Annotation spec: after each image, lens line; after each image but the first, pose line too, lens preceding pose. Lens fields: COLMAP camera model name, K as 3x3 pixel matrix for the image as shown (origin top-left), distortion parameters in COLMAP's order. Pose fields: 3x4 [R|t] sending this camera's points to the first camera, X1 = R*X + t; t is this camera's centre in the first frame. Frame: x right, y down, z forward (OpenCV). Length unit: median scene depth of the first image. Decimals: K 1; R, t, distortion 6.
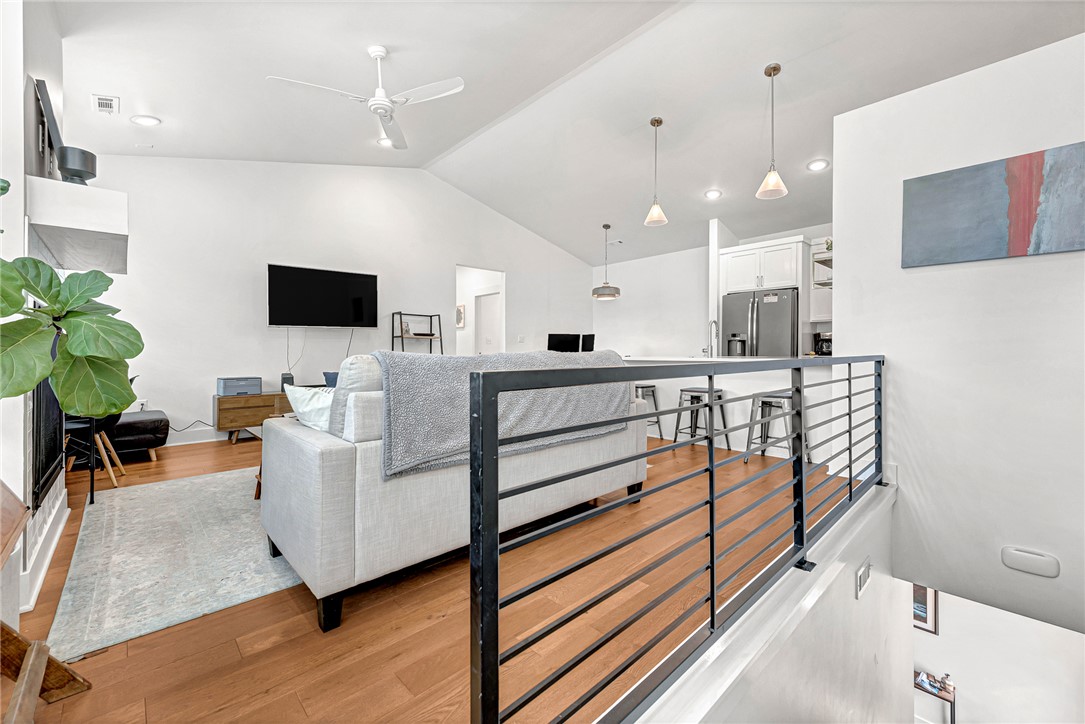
lens RADIAL K [[433.6, 0, 542.3], [0, 433.6, 355.9], [0, 0, 1]] dist [0.000405, 0.000015]
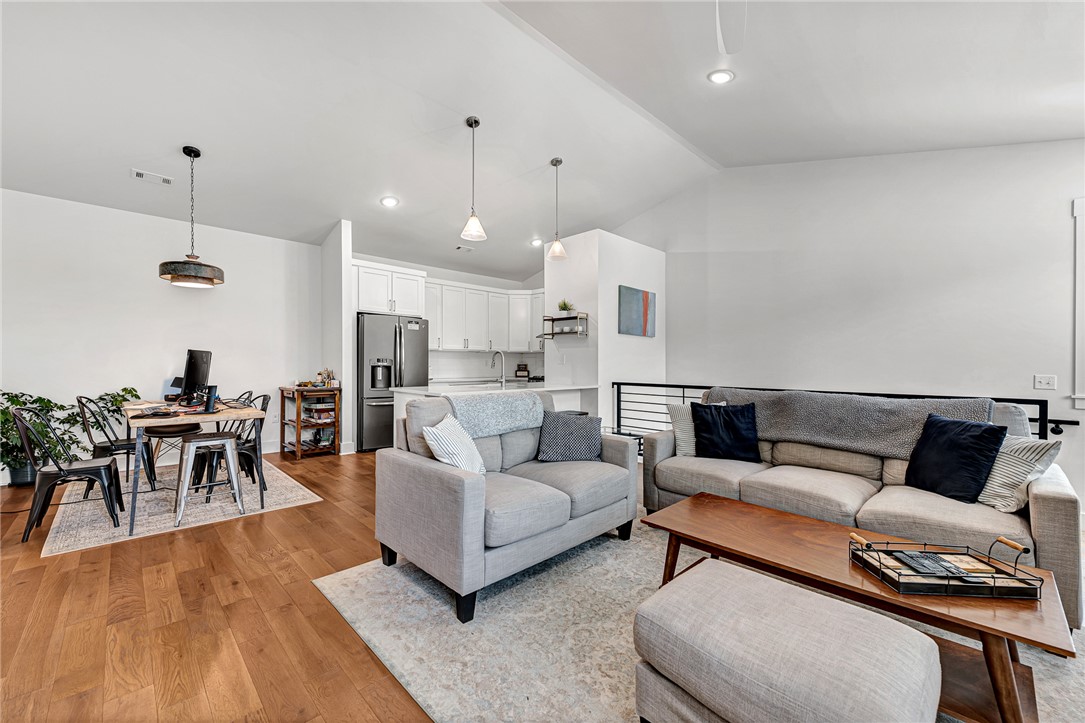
lens RADIAL K [[433.6, 0, 542.5], [0, 433.6, 365.2], [0, 0, 1]] dist [0.000405, 0.000015]
pose [[-0.014361, 0.005095, 0.999884, -0.460687], [0.002887, 0.999983, -0.005054, -0.031413], [-0.999893, 0.002814, -0.014375, 0.656820]]
